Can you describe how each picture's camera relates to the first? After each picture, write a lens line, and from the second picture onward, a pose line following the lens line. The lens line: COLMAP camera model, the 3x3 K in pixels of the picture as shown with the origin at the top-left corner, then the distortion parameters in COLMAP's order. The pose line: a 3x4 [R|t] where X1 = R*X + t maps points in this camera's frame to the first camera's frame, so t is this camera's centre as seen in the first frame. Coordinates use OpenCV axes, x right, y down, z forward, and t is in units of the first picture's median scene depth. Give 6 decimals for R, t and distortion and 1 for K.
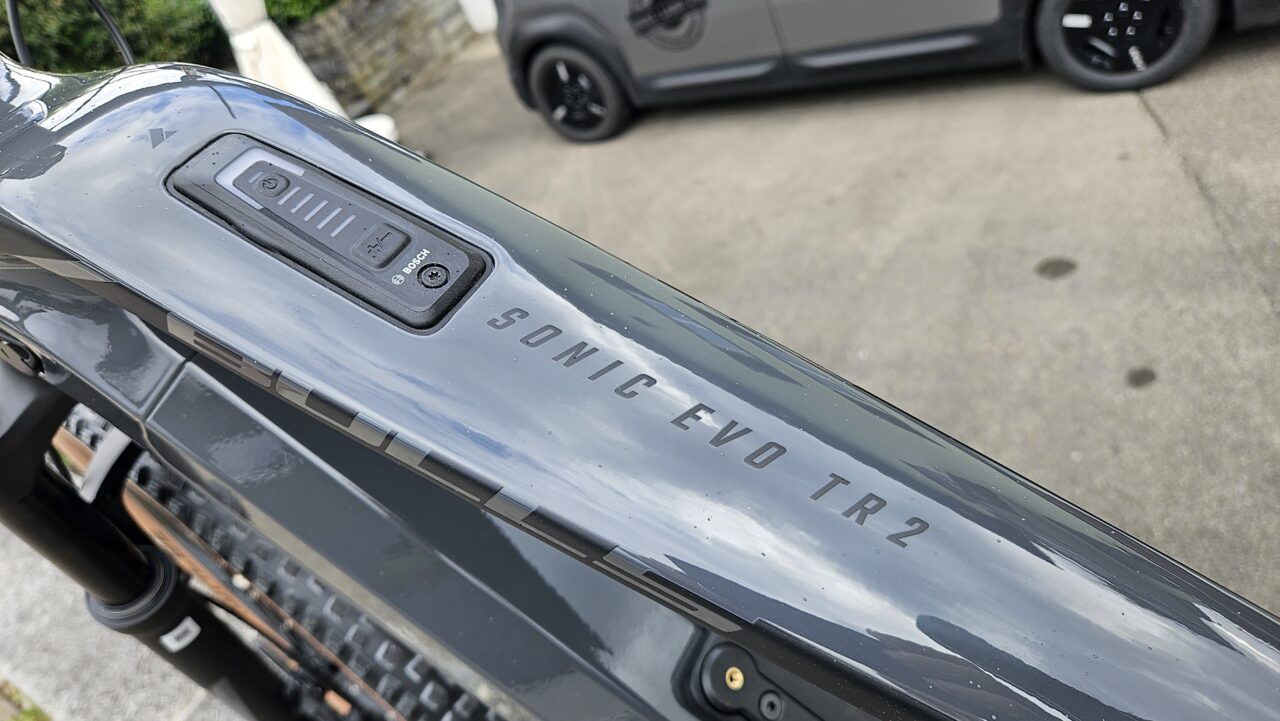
lens RADIAL K [[876.0, 0, 632.9], [0, 876.0, 349.0], [0, 0, 1]] dist [0.049889, -0.063192]
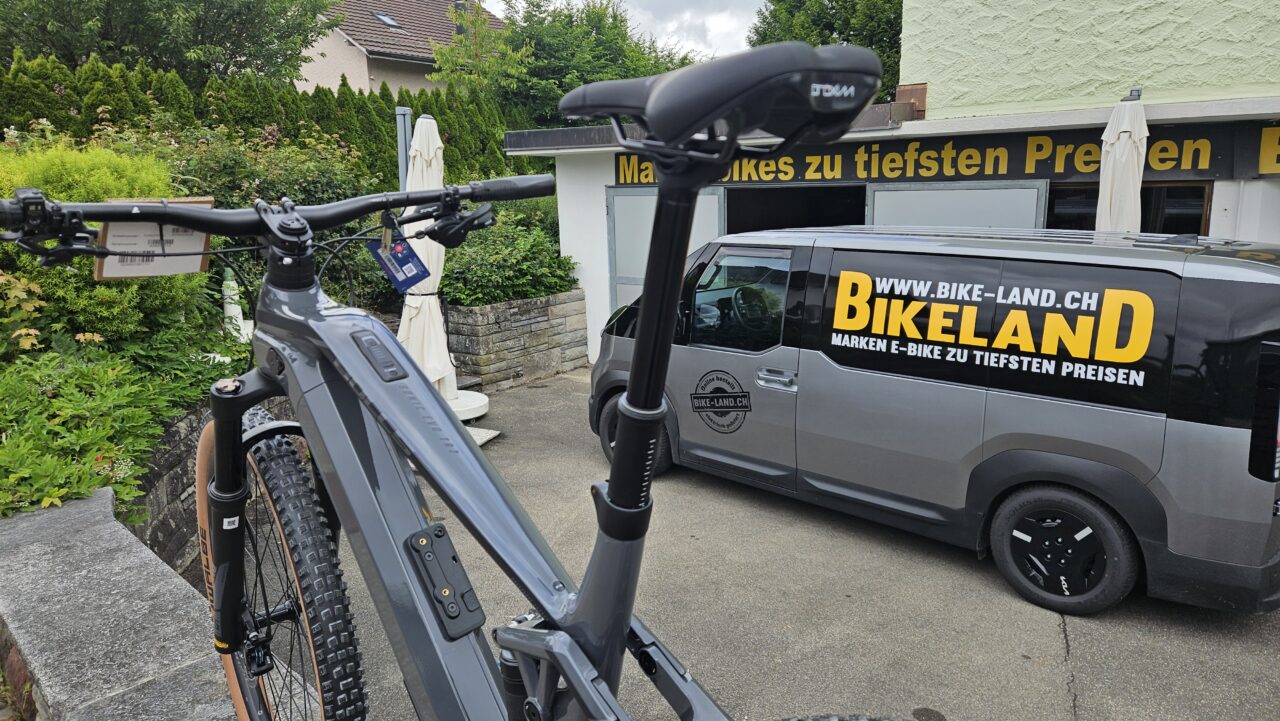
lens RADIAL K [[844.9, 0, 636.1], [0, 844.9, 342.6], [0, 0, 1]] dist [0.073907, -0.065327]
pose [[0.919691, 0.366626, -0.140549, 0.115325], [-0.392222, 0.841256, -0.372089, 0.070831], [-0.018180, 0.397333, 0.917494, -0.240943]]
